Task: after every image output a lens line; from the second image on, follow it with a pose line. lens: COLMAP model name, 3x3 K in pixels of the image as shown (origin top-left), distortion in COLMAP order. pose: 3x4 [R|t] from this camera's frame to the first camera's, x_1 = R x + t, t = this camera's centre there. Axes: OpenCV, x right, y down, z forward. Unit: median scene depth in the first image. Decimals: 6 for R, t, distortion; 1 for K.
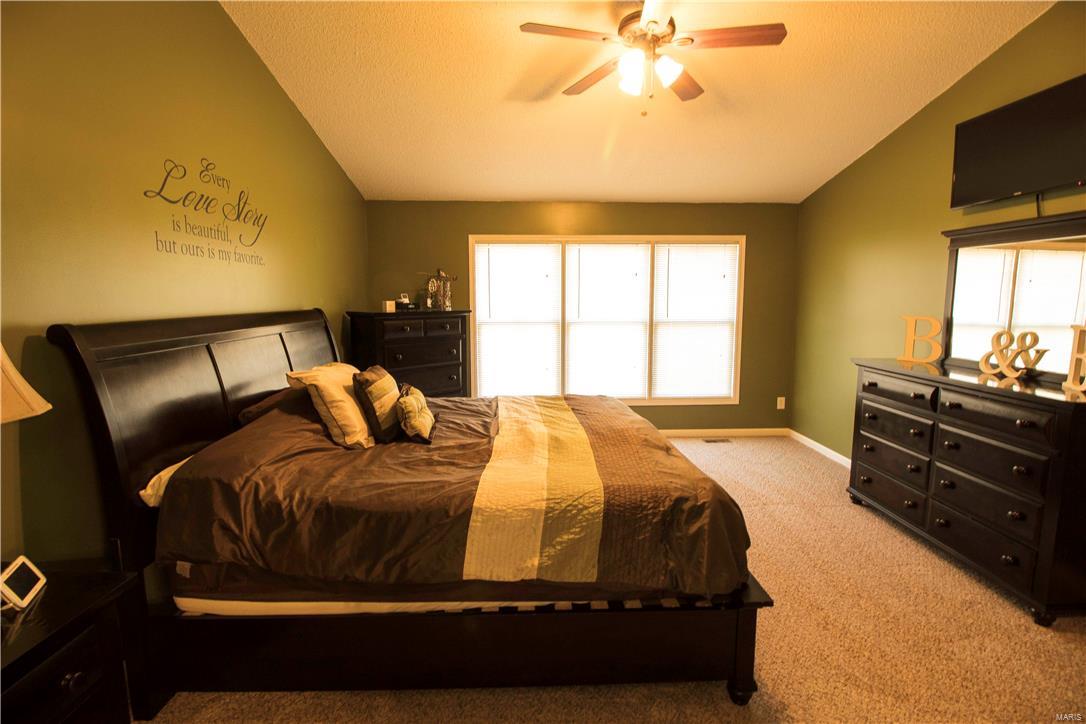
lens RADIAL K [[501.1, 0, 547.2], [0, 501.1, 347.6], [0, 0, 1]] dist [-0.014242, -0.001535]
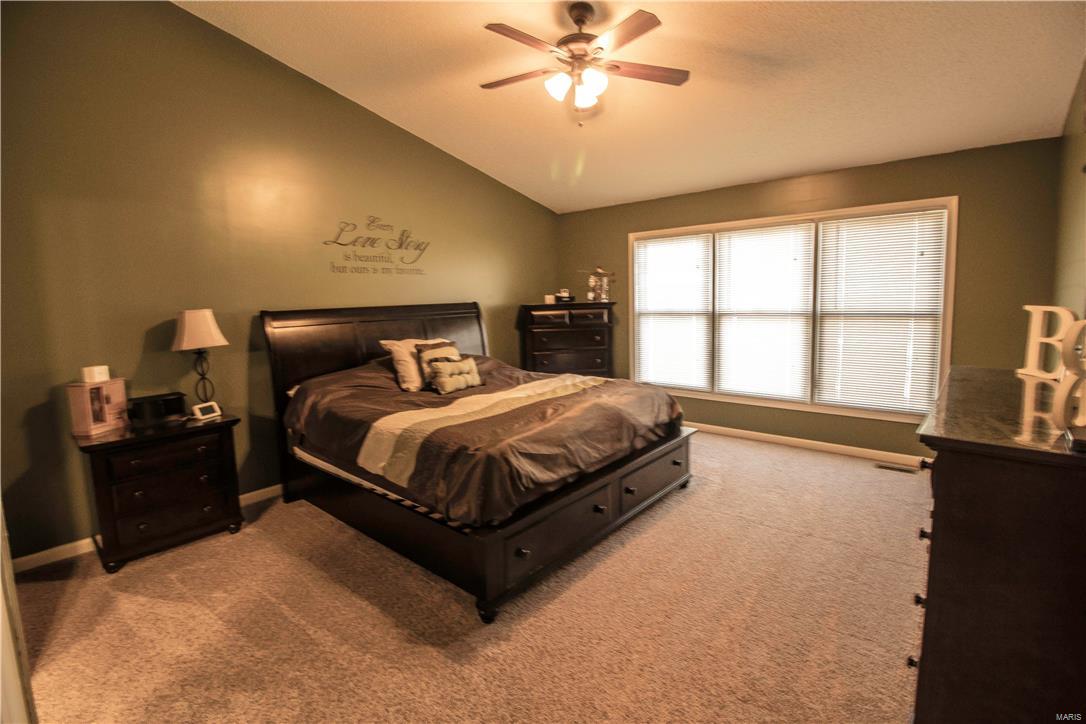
lens RADIAL K [[501.1, 0, 547.2], [0, 501.1, 347.6], [0, 0, 1]] dist [-0.014242, -0.001535]
pose [[0.728838, 0.053769, -0.682572, 0.546377], [-0.042508, 0.998542, 0.033270, -0.003715], [0.683366, 0.004766, 0.730061, 0.083049]]
